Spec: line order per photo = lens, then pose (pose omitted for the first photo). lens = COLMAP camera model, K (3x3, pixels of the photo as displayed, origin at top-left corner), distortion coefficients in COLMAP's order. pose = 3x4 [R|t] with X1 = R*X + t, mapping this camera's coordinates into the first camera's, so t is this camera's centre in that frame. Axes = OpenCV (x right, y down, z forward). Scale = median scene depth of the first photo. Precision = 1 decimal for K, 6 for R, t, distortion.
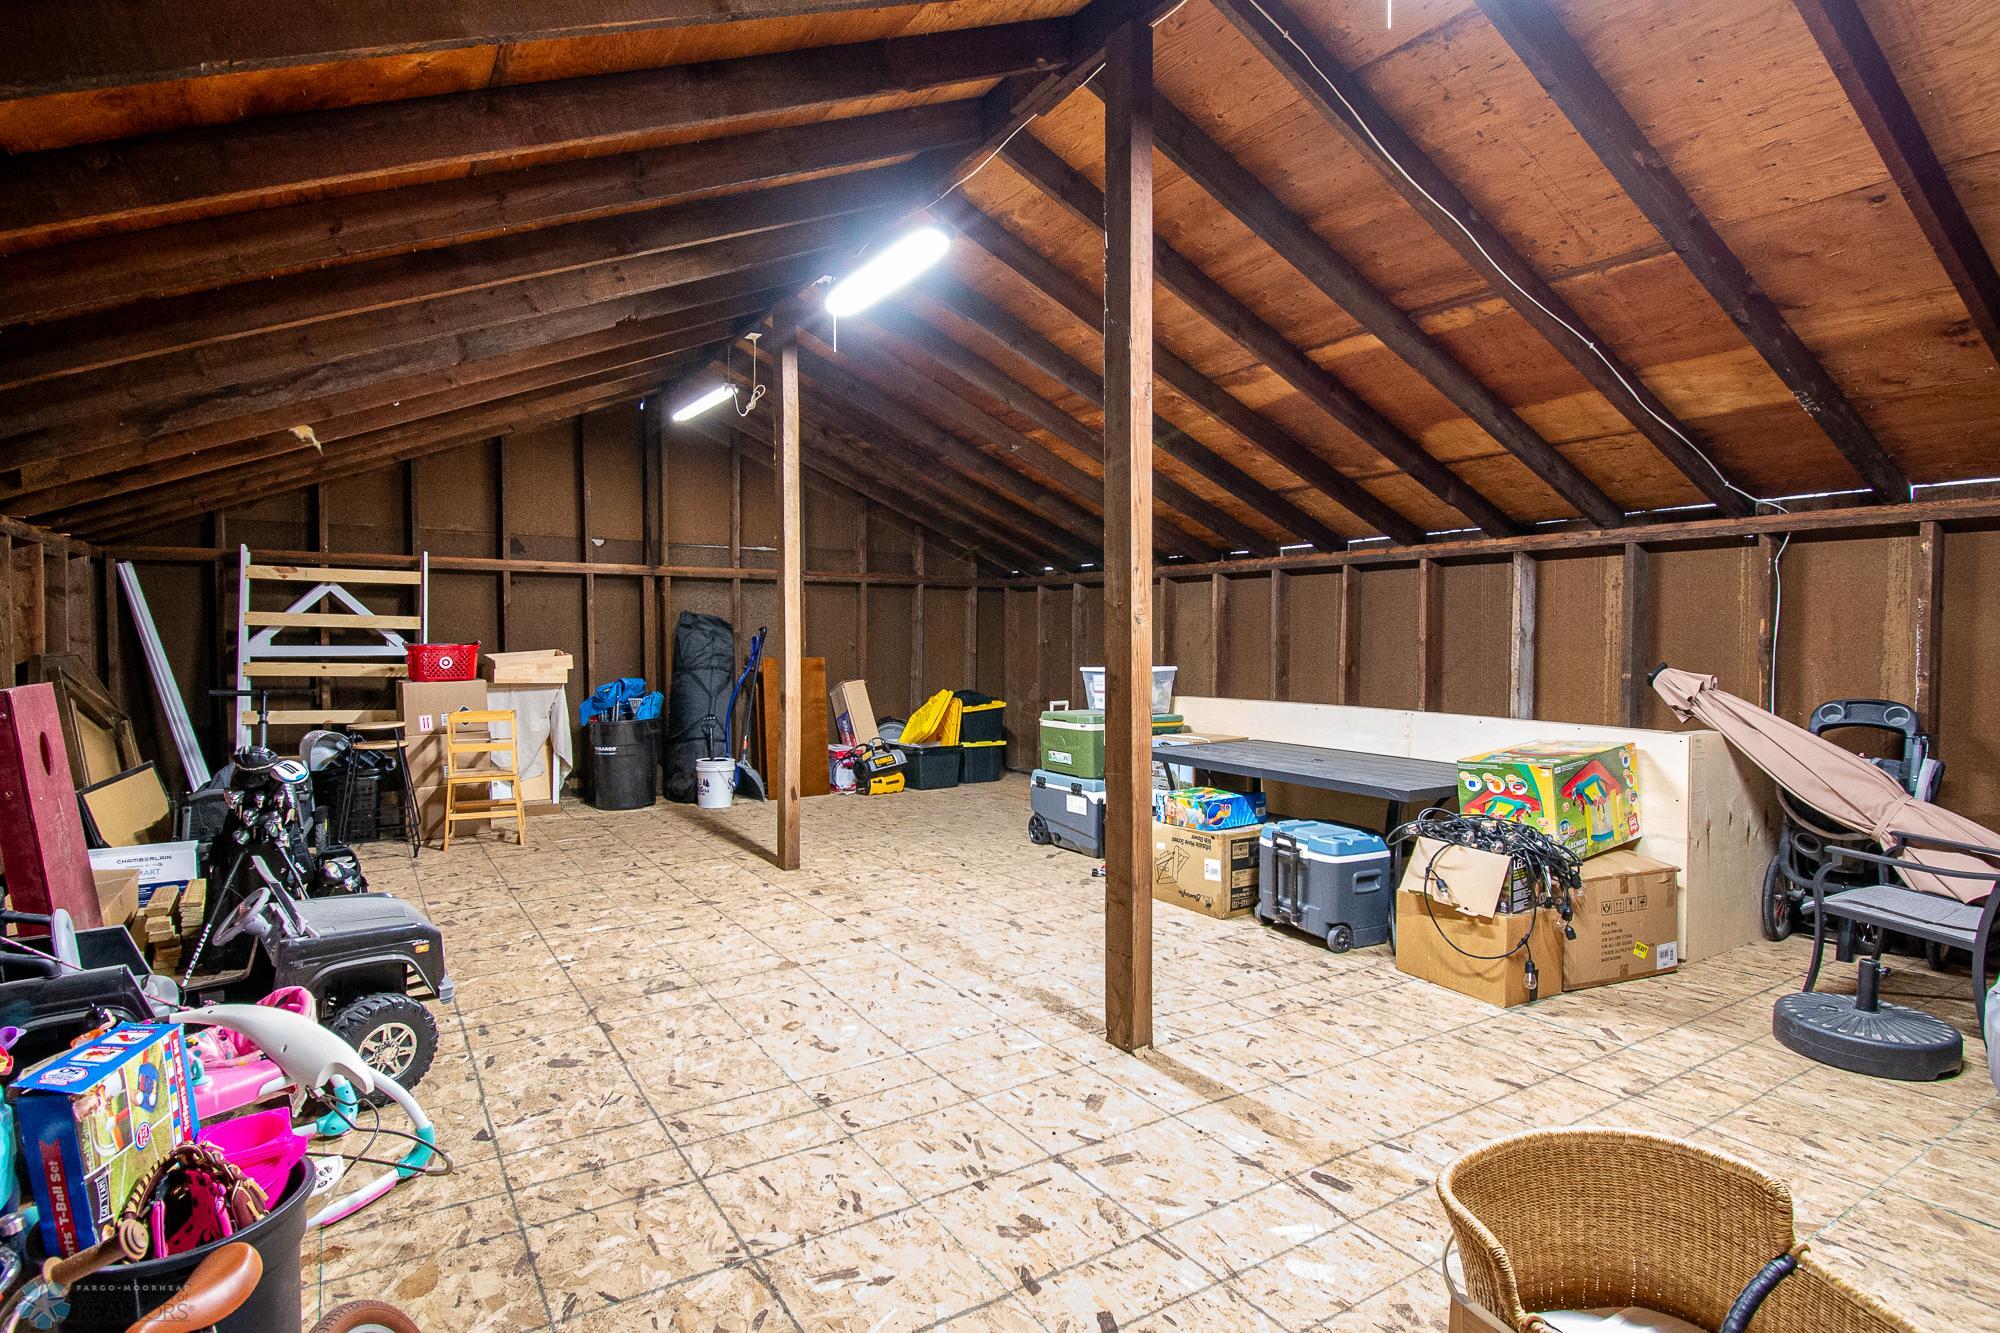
lens RADIAL K [[941.0, 0, 1001.8], [0, 941.0, 662.6], [0, 0, 1]] dist [0.016076, -0.000934]
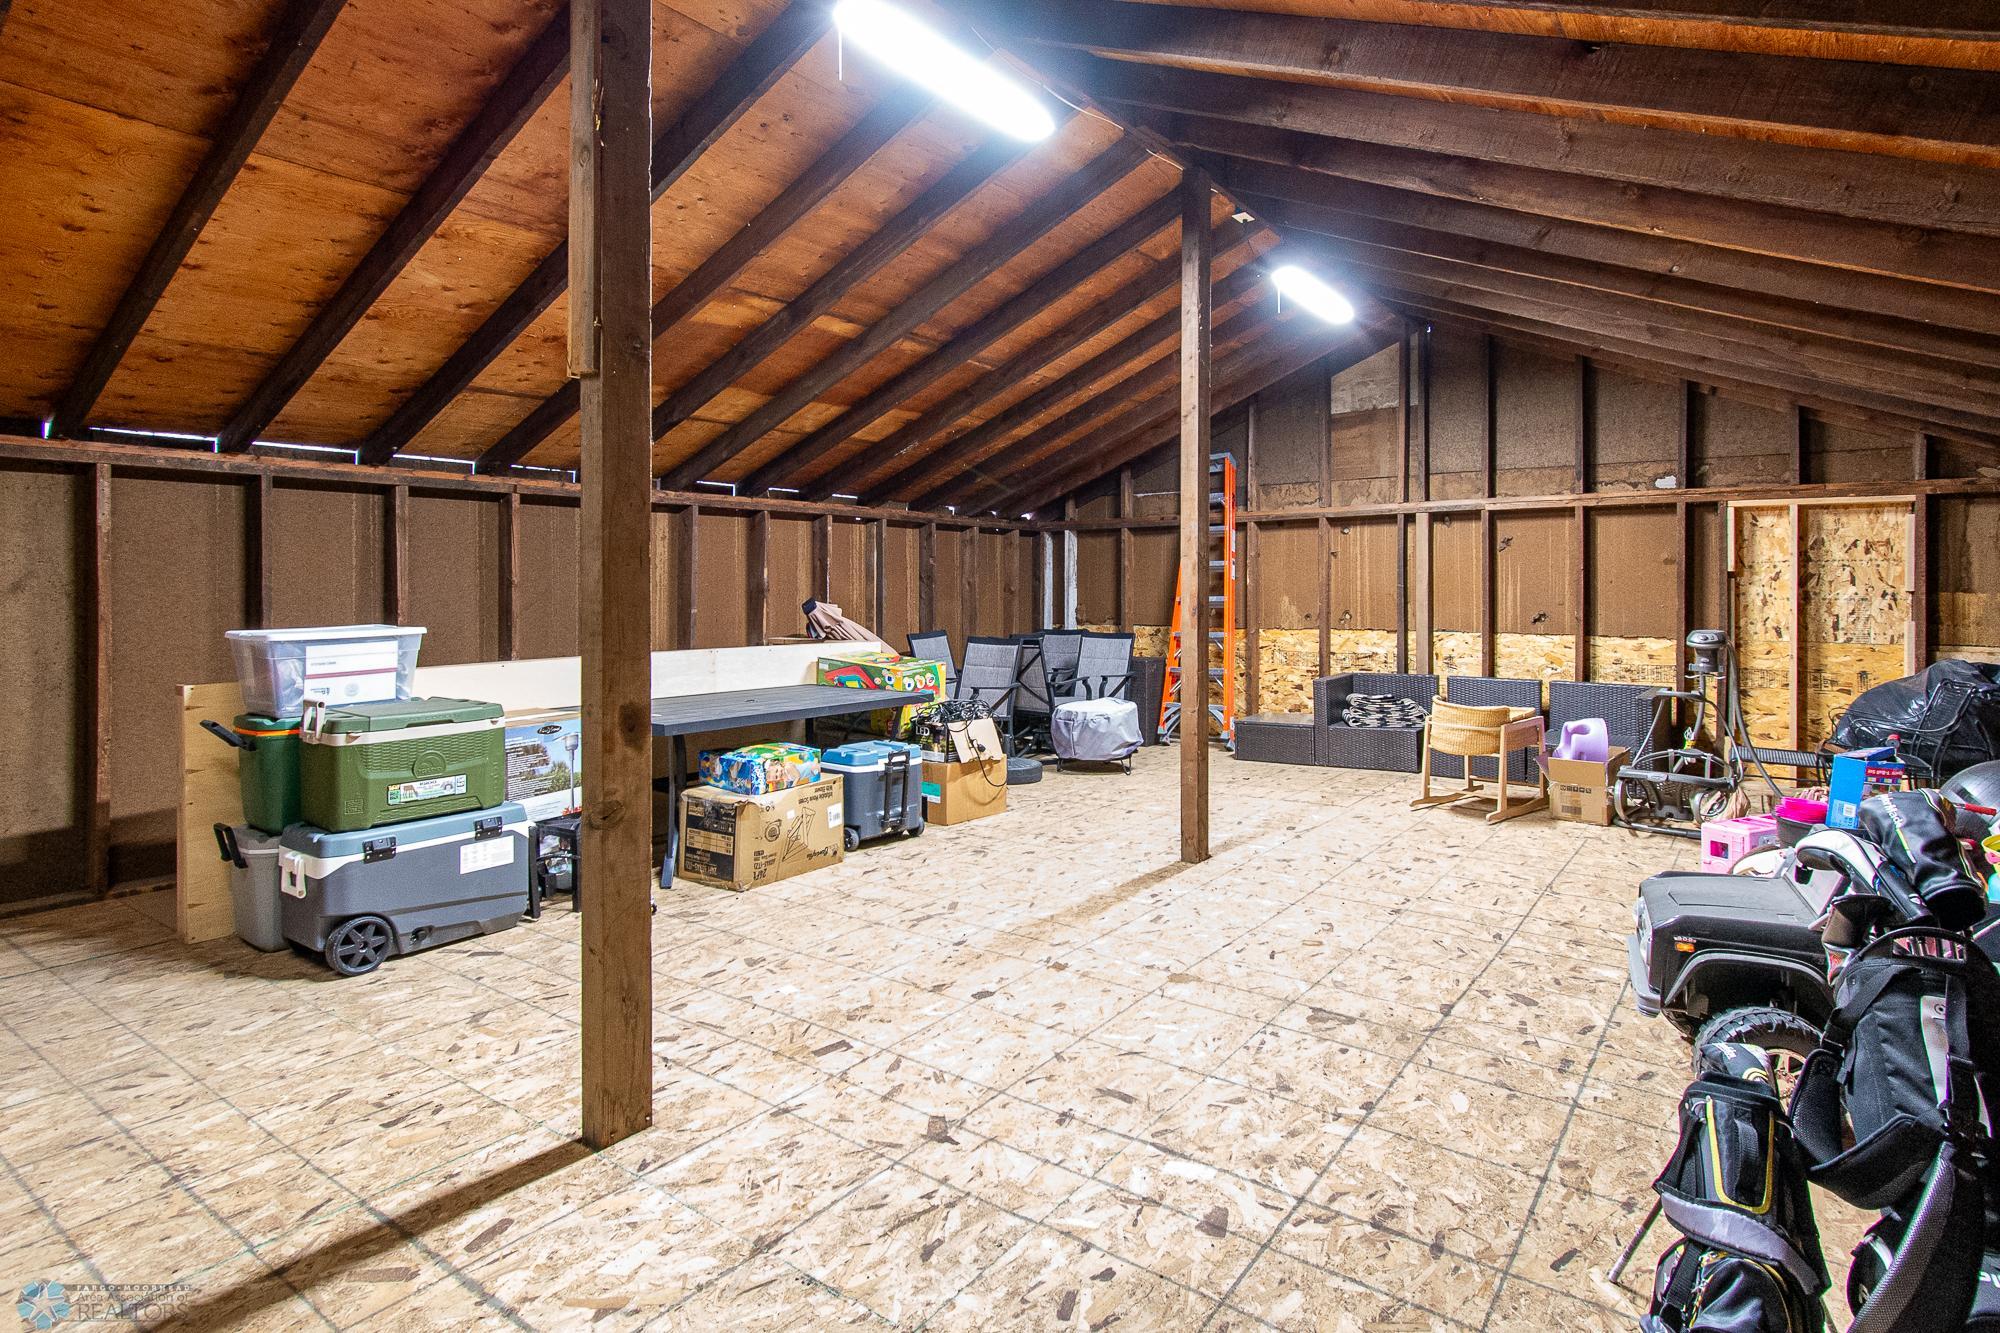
lens RADIAL K [[941.0, 0, 1035.5], [0, 941.0, 591.0], [0, 0, 1]] dist [0.016076, -0.000934]
pose [[-0.288066, -0.006492, 0.957589, -0.863976], [0.024603, 0.999597, 0.014178, -0.024688], [-0.957294, 0.027644, -0.287790, 1.202904]]
